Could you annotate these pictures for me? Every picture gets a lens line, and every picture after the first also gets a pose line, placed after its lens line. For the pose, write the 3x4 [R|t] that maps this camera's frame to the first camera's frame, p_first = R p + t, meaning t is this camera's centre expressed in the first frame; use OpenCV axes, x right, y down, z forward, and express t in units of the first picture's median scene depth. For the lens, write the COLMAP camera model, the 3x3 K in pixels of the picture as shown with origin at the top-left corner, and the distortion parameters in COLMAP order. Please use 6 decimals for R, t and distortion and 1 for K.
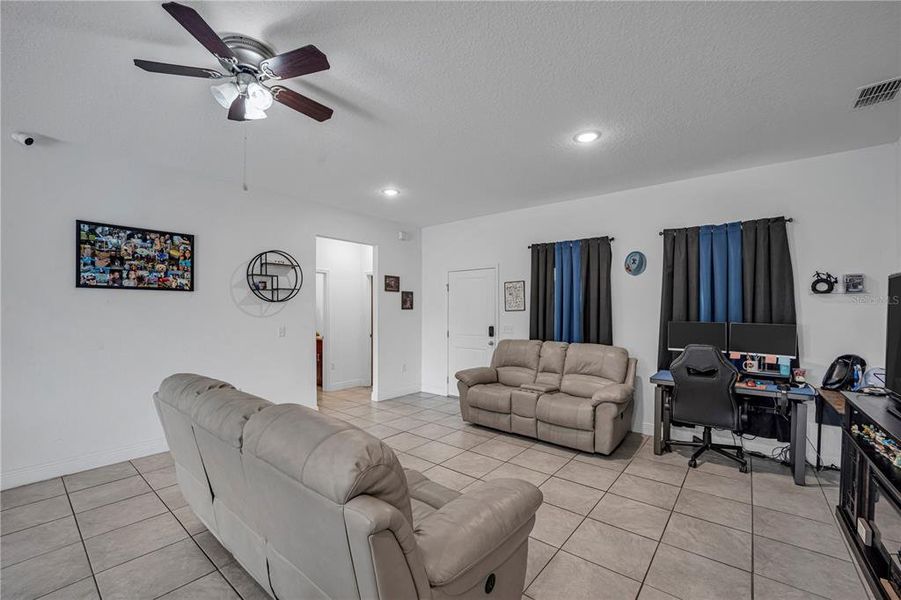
lens RADIAL K [[367.6, 0, 449.5], [0, 367.6, 309.7], [0, 0, 1]] dist [-0.023543, 0.001093]
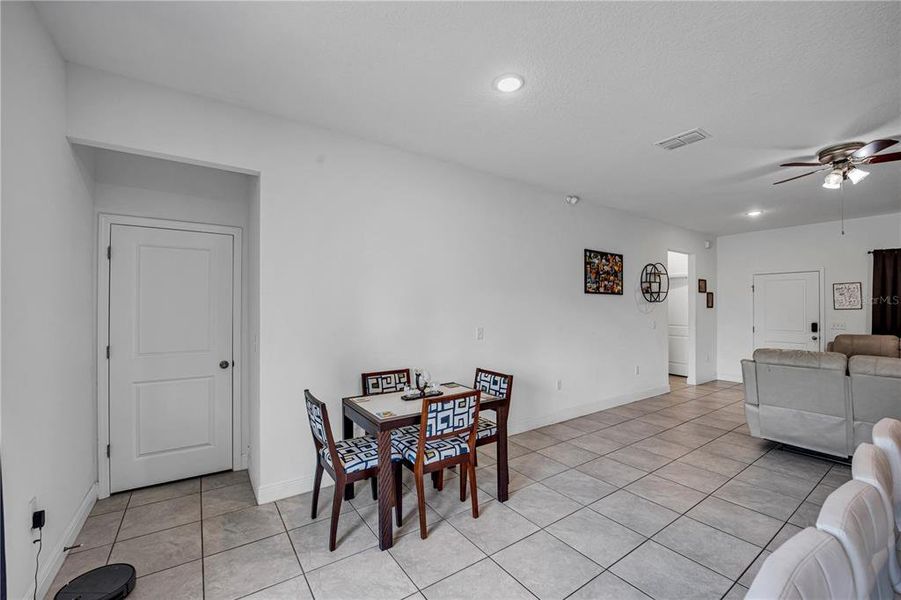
lens RADIAL K [[367.6, 0, 447.6], [0, 367.6, 302.4], [0, 0, 1]] dist [-0.023543, 0.001093]
pose [[0.960193, -0.001610, -0.279332, -0.991218], [-0.002041, 0.999916, -0.012778, -0.002219], [0.279329, 0.012840, 0.960110, -0.556771]]
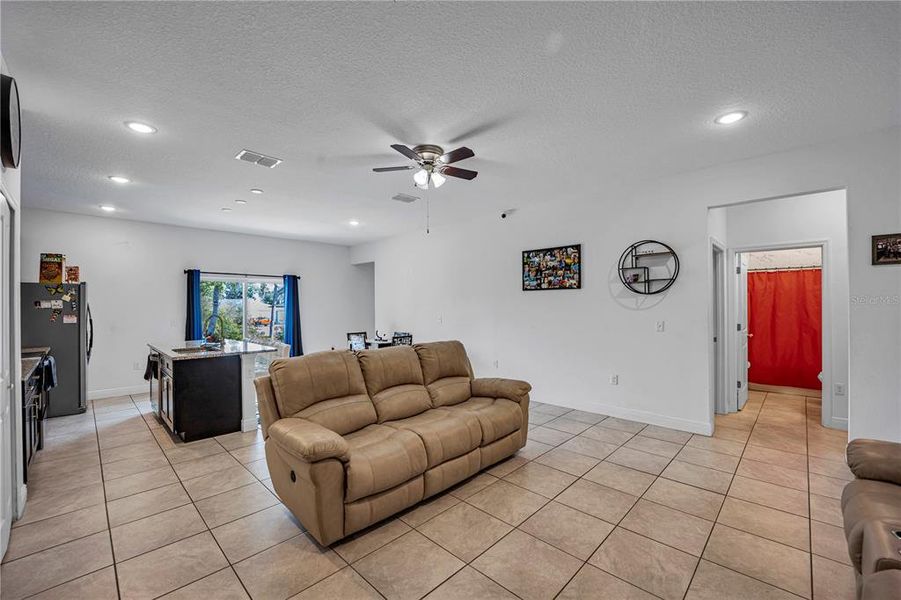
lens RADIAL K [[367.6, 0, 448.7], [0, 367.6, 300.1], [0, 0, 1]] dist [-0.023543, 0.001093]
pose [[-0.079313, -0.014855, -0.996739, 0.619405], [0.007638, 0.999851, -0.015509, 0.005335], [0.996820, -0.008843, -0.079188, 0.666753]]
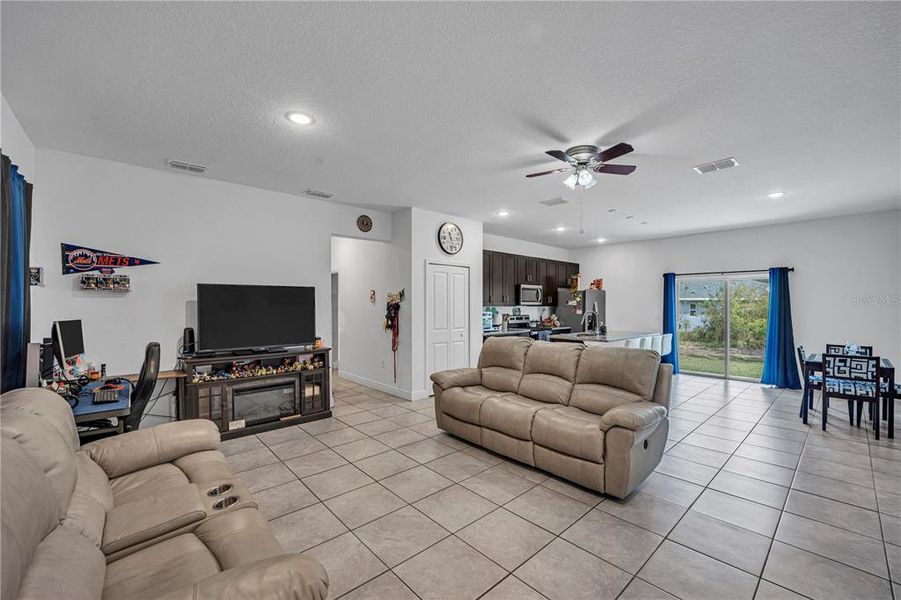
lens RADIAL K [[367.6, 0, 452.0], [0, 367.6, 306.3], [0, 0, 1]] dist [-0.023543, 0.001093]
pose [[-0.989232, -0.001871, 0.146345, -0.118262], [-0.001233, 0.999989, 0.004446, 0.002343], [-0.146352, 0.004218, -0.989224, 1.502847]]
